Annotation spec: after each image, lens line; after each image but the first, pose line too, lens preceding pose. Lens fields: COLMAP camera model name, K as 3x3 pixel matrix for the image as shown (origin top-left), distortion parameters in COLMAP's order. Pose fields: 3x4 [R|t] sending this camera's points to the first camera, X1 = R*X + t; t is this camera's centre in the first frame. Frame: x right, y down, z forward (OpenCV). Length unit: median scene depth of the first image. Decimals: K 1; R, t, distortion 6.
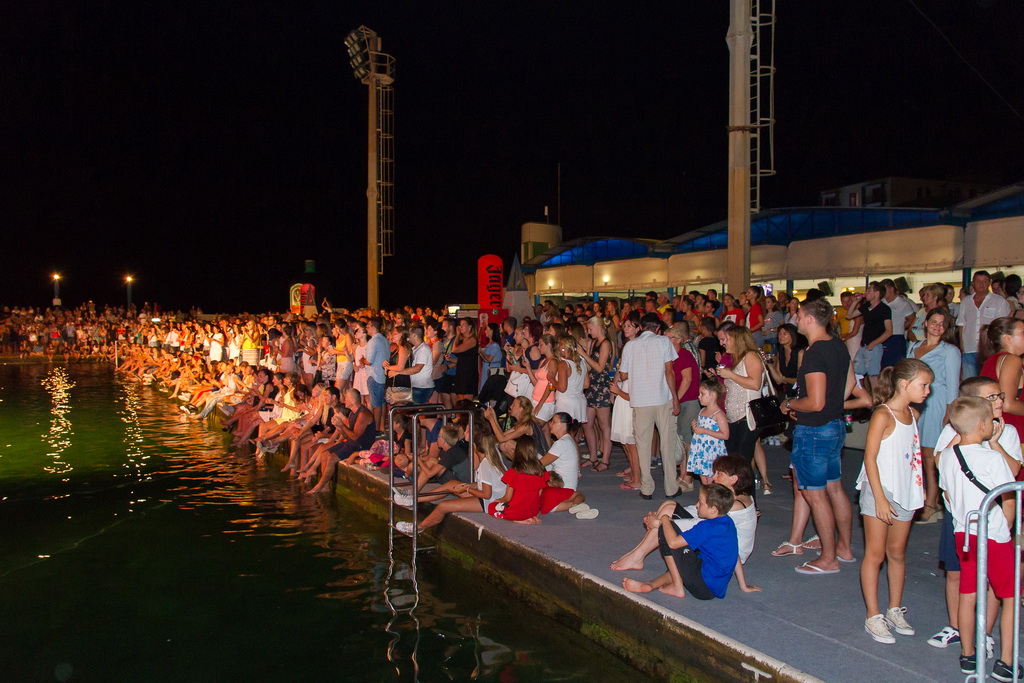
lens RADIAL K [[815.5, 0, 509.9], [0, 815.5, 351.2], [0, 0, 1]] dist [-0.108849, 0.085534]
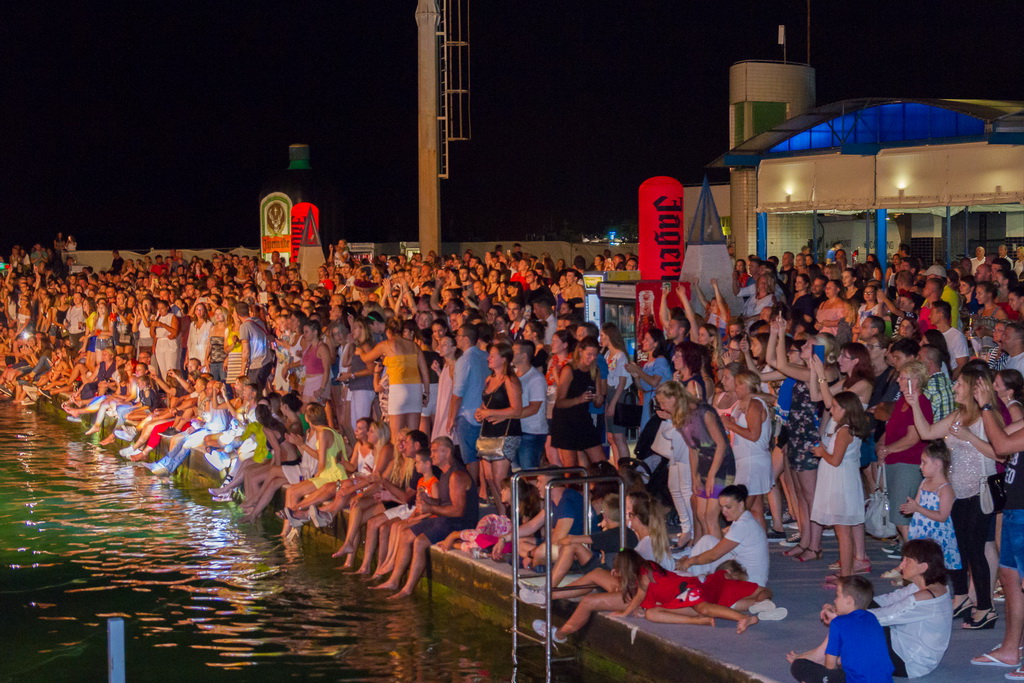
lens RADIAL K [[1916.9, 0, 512.0], [0, 1916.9, 341.5], [0, 0, 1]] dist [0.025935, -2.323083]
pose [[0.994319, 0.002988, -0.106398, 0.022428], [-0.000573, 0.999742, 0.022726, -0.055628], [0.106439, -0.022535, 0.994064, -0.455850]]
